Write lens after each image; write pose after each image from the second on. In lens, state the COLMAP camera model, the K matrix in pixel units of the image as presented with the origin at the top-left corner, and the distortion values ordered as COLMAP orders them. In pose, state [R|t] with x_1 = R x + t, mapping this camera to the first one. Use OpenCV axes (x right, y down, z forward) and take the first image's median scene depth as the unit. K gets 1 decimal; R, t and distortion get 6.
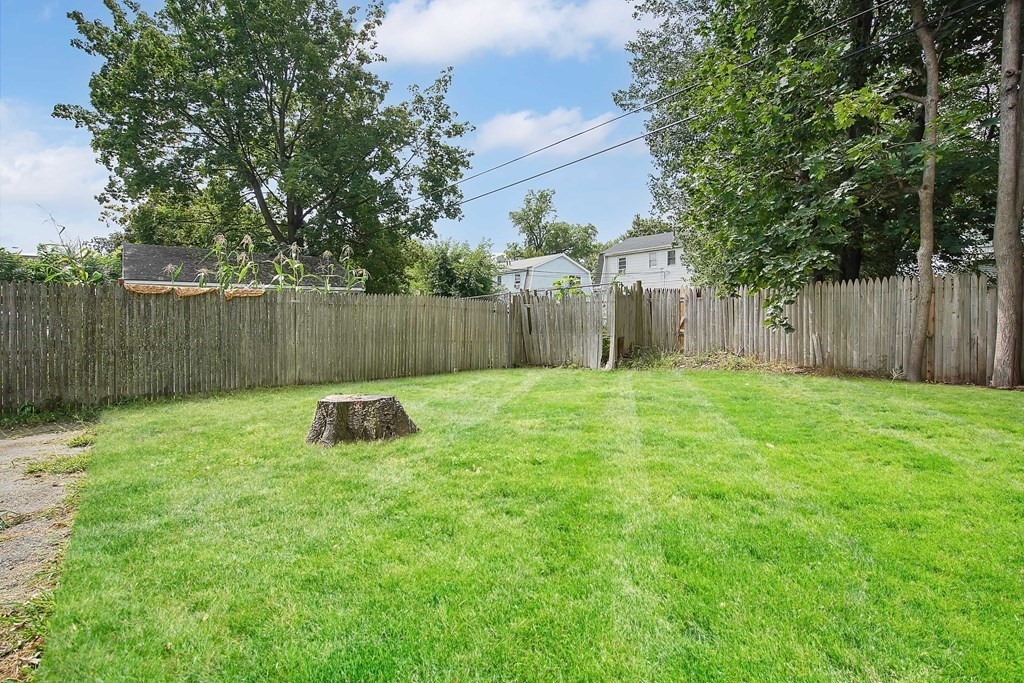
lens RADIAL K [[479.6, 0, 509.9], [0, 479.6, 329.9], [0, 0, 1]] dist [-0.001796, 0.010591]
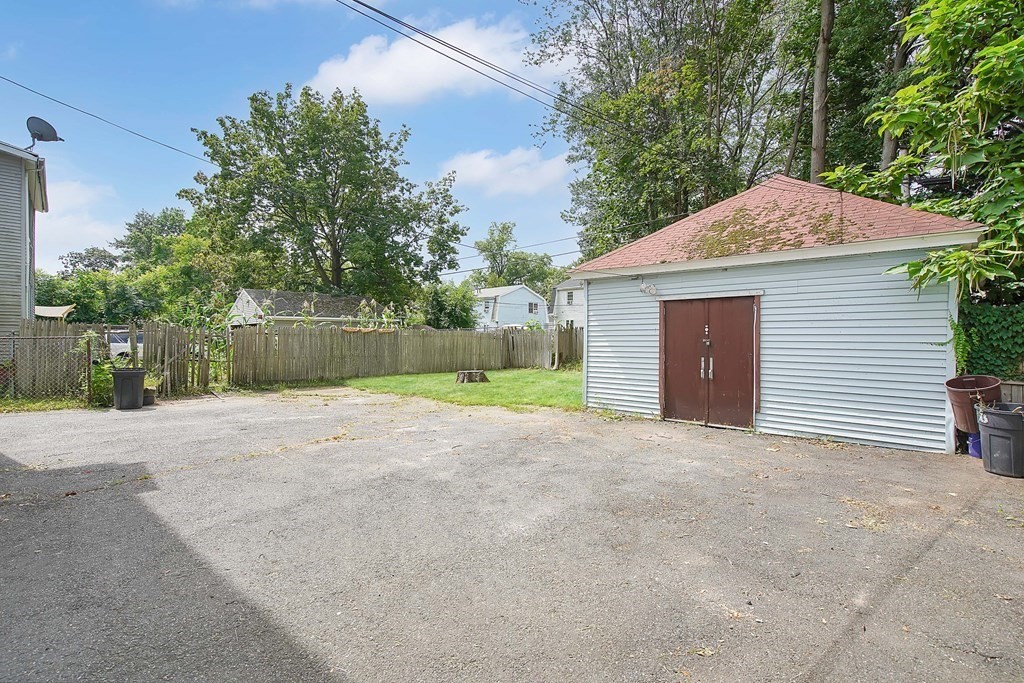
lens RADIAL K [[480.9, 0, 510.0], [0, 480.9, 348.8], [0, 0, 1]] dist [-0.068314, 0.030927]
pose [[0.995625, 0.008069, 0.093086, -0.079793], [-0.008669, 0.999944, 0.006042, -0.005147], [-0.093032, -0.006823, 0.995640, -0.469119]]
